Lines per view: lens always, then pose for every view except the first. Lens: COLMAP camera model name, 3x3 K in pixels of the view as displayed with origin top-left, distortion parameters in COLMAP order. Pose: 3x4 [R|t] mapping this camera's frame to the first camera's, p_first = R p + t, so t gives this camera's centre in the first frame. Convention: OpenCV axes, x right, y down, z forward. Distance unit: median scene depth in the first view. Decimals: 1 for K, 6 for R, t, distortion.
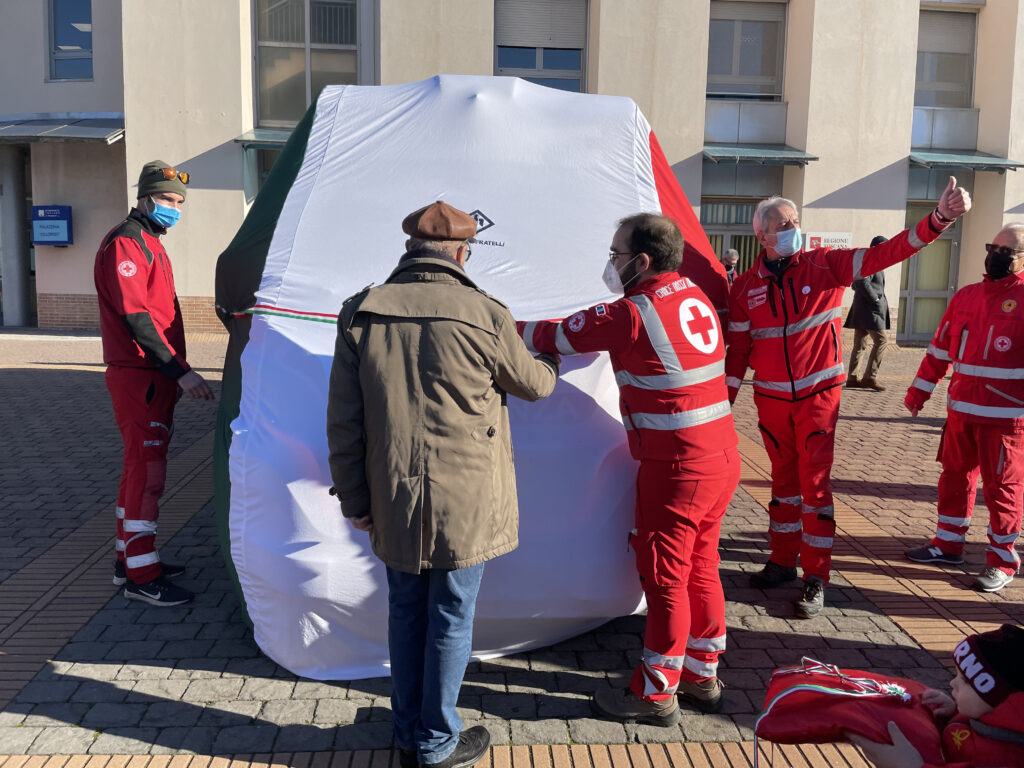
lens RADIAL K [[762.4, 0, 513.3], [0, 762.4, 390.0], [0, 0, 1]] dist [0.052860, -0.071159]
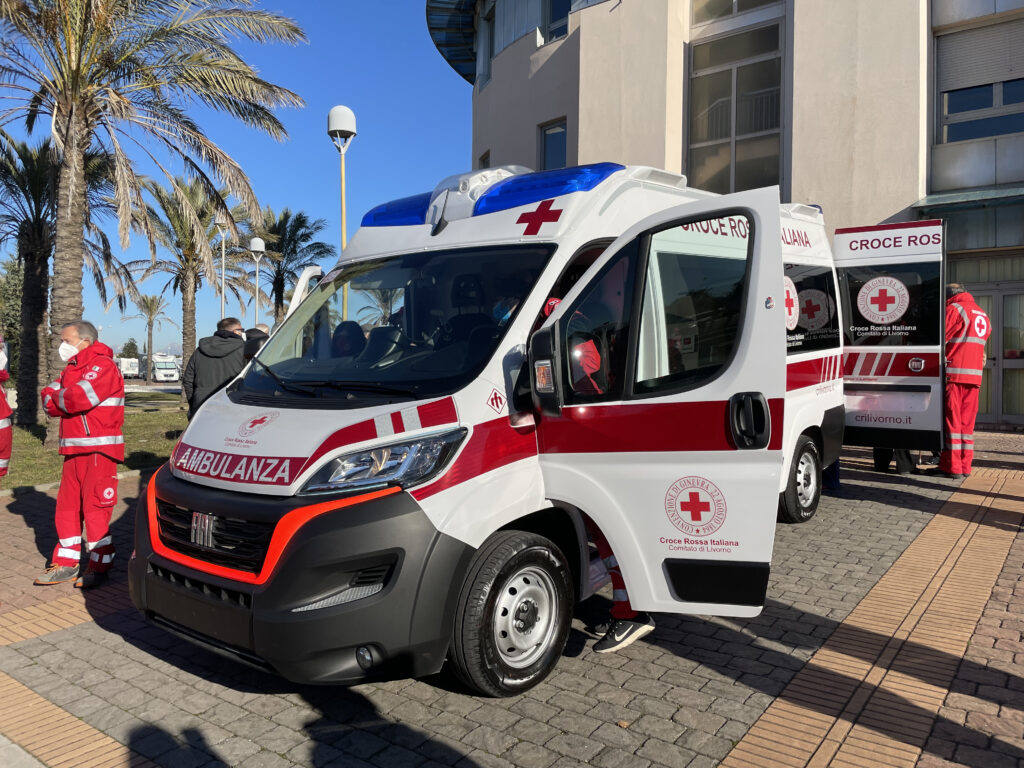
lens RADIAL K [[762.4, 0, 519.8], [0, 762.4, 376.0], [0, 0, 1]] dist [0.052860, -0.071159]
pose [[0.765908, -0.010823, -0.642858, 0.177341], [-0.069805, 0.992548, -0.099877, -0.004255], [0.639149, 0.121372, 0.759445, 0.063225]]
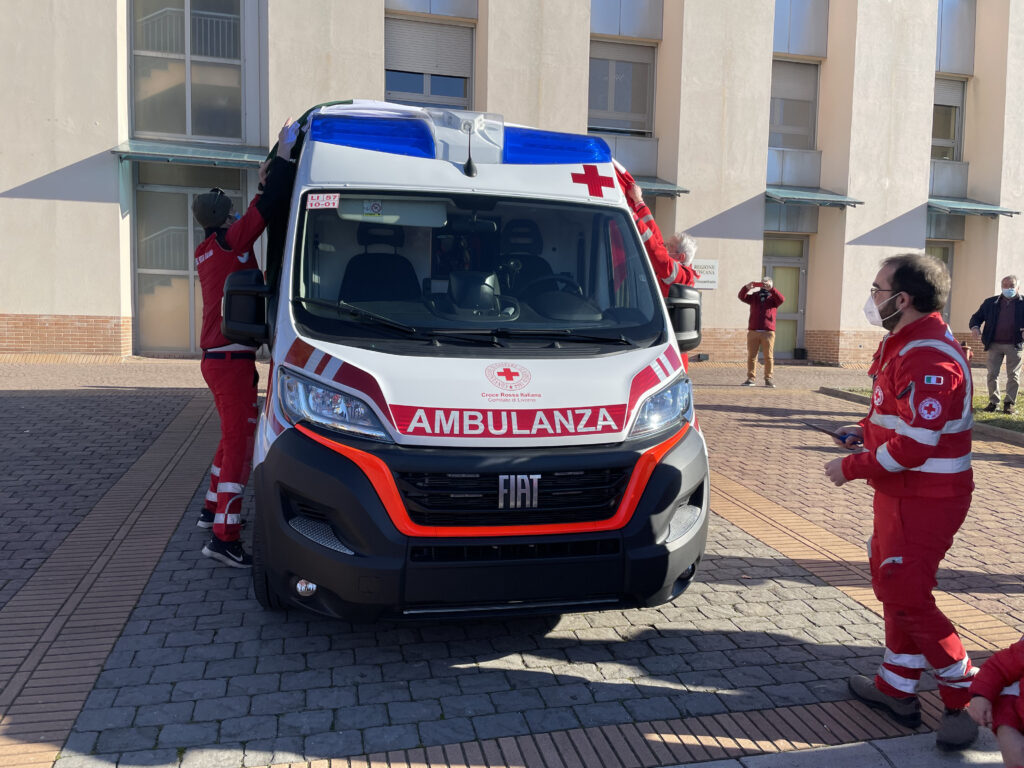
lens RADIAL K [[762.4, 0, 512.2], [0, 762.4, 383.7], [0, 0, 1]] dist [0.052860, -0.071159]
pose [[0.984813, -0.010070, 0.173329, -0.037148], [0.015969, 0.999339, -0.032669, 0.000949], [-0.172885, 0.034941, 0.984322, -0.009782]]
